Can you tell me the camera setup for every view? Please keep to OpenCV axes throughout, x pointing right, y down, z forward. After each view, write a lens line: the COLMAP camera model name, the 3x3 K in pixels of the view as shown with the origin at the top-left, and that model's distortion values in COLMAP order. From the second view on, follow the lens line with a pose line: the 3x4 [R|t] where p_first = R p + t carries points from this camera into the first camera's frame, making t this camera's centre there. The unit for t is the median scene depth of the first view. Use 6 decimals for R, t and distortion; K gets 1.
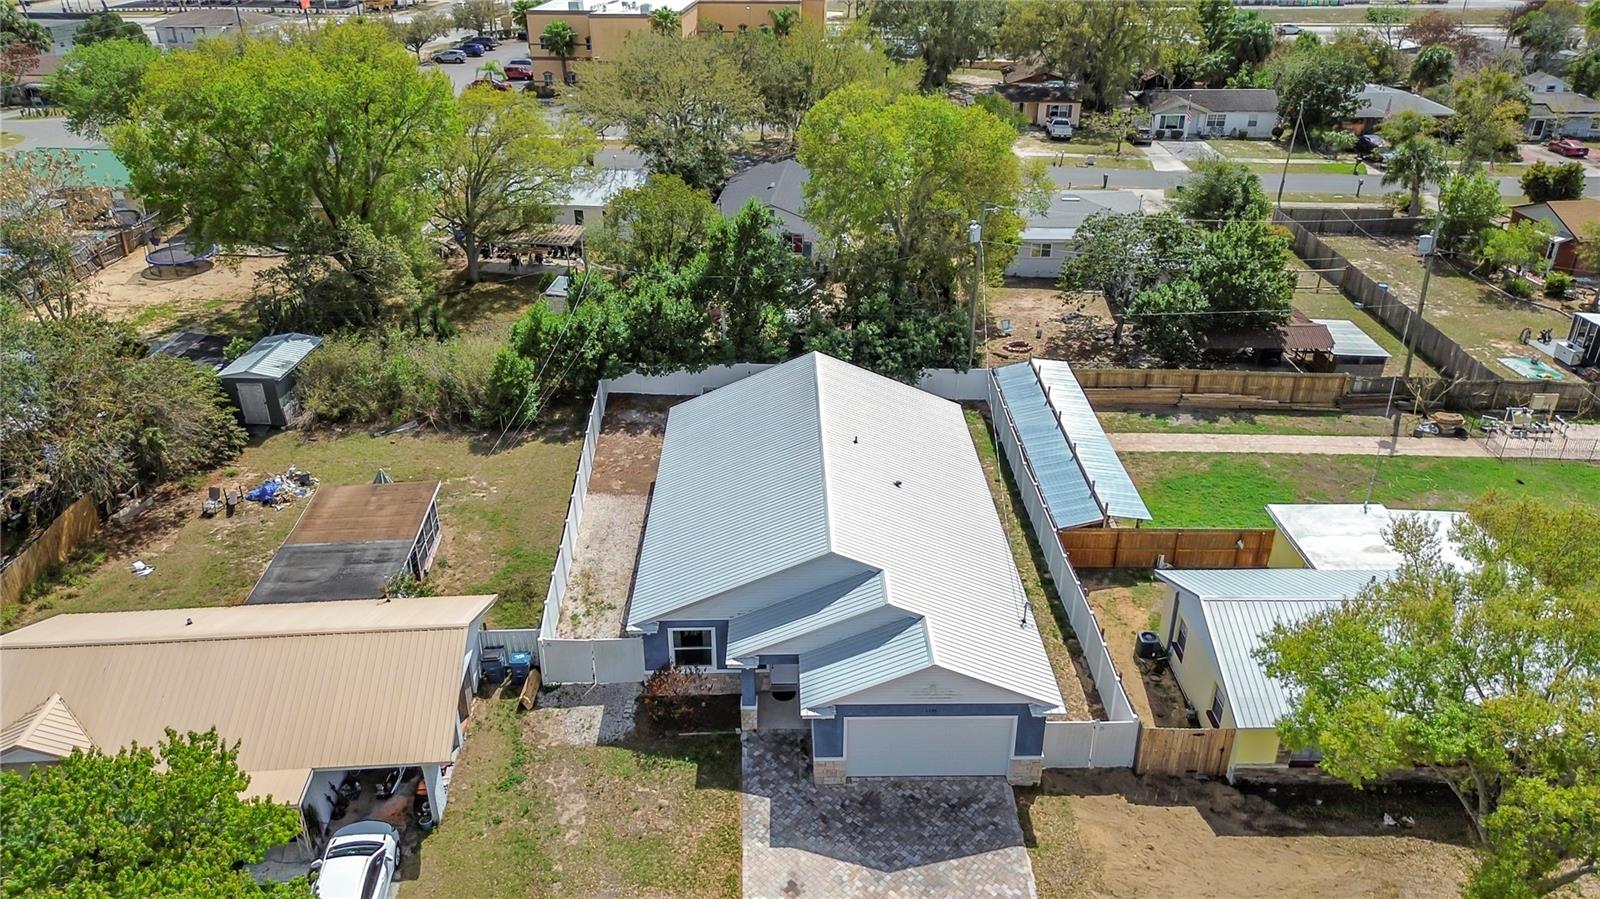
lens RADIAL K [[1148.0, 0, 805.3], [0, 1148.0, 430.8], [0, 0, 1]] dist [0.040086, 0.000355]
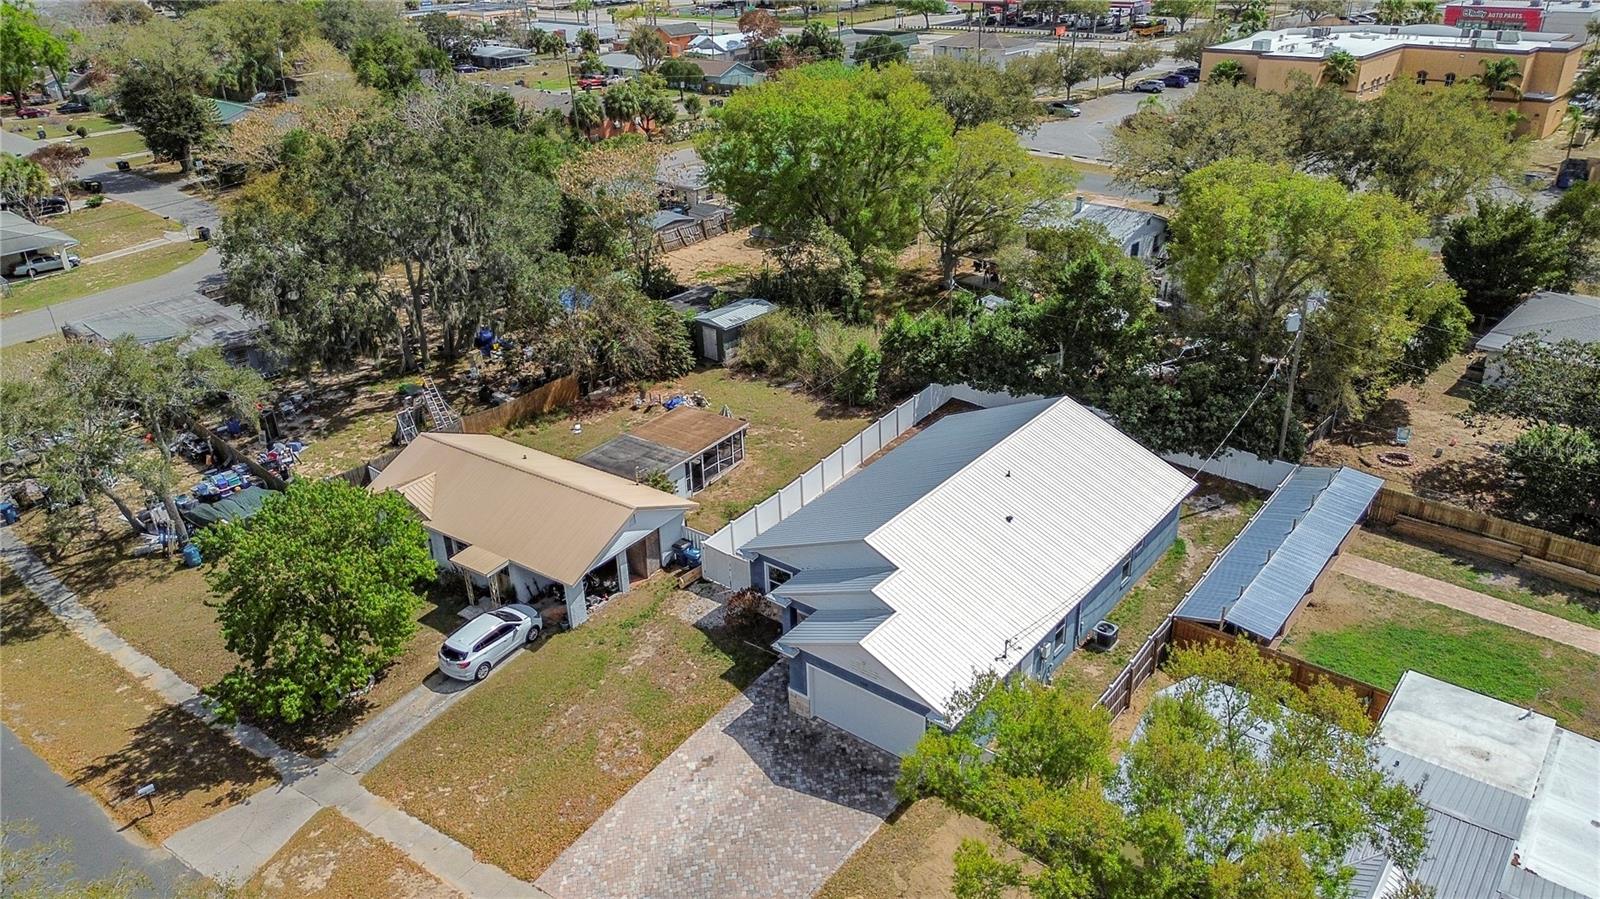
lens RADIAL K [[1123.5, 0, 800.0], [0, 1123.5, 449.5], [0, 0, 1]] dist [0.105323, -0.128235]
pose [[0.776695, 0.259368, -0.573997, 0.425296], [-0.256543, 0.962537, 0.087798, -0.049410], [0.575265, 0.079063, 0.814137, -0.008363]]
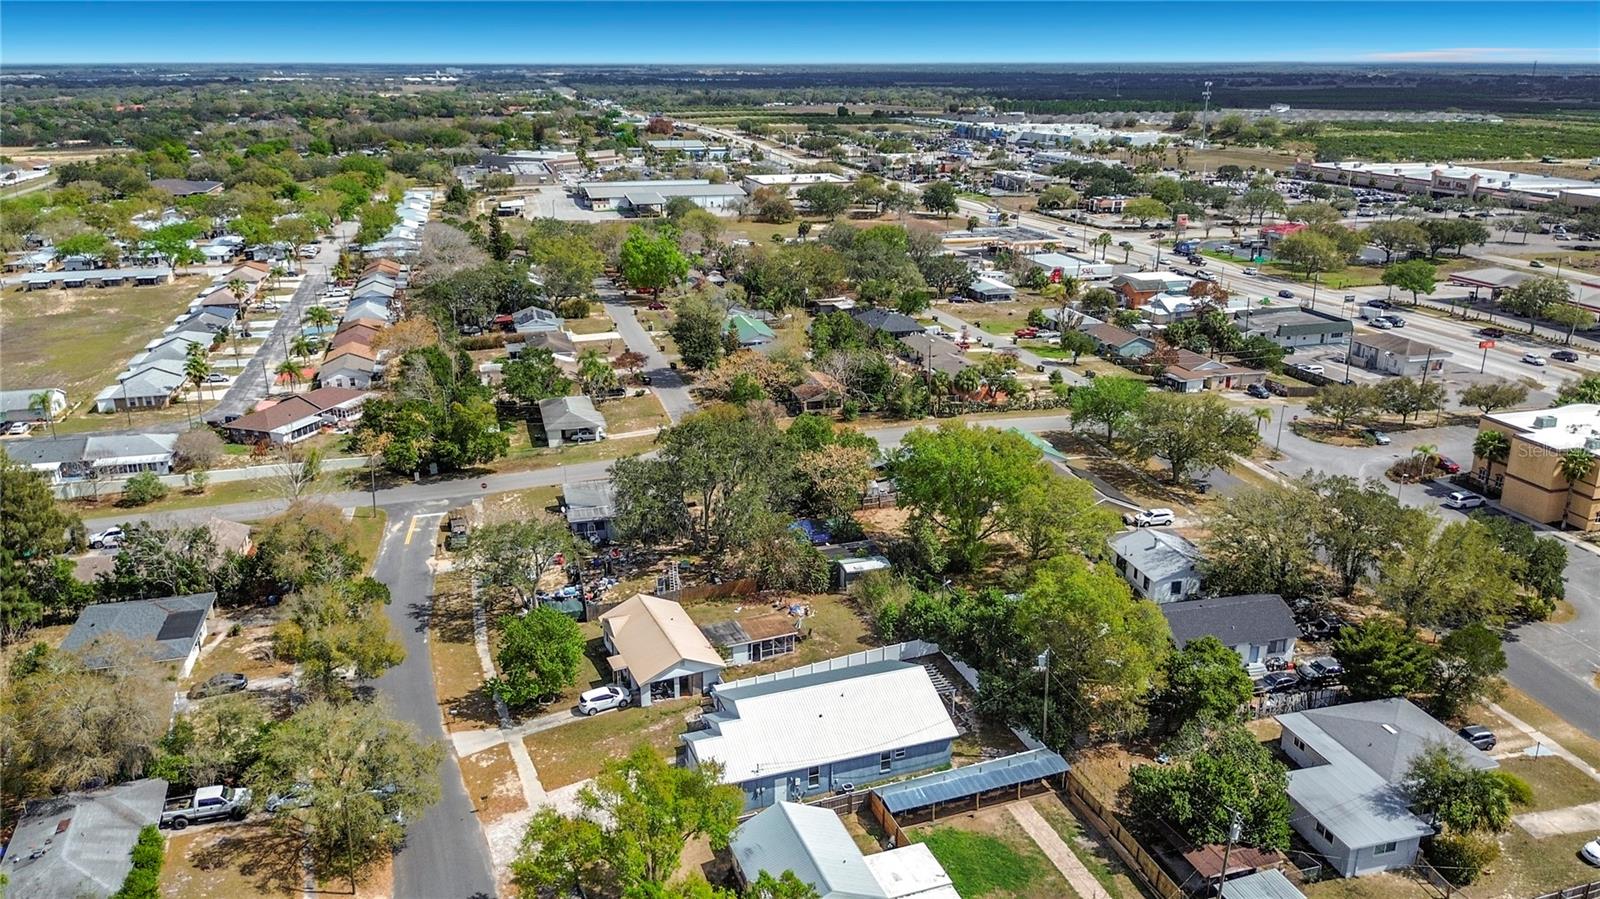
lens RADIAL K [[1123.5, 0, 800.0], [0, 1123.5, 449.5], [0, 0, 1]] dist [0.105323, -0.128235]
pose [[0.350572, 0.297339, -0.888082, 1.449643], [-0.424300, 0.895786, 0.132425, -0.535205], [0.834906, 0.330389, 0.440198, -0.118841]]
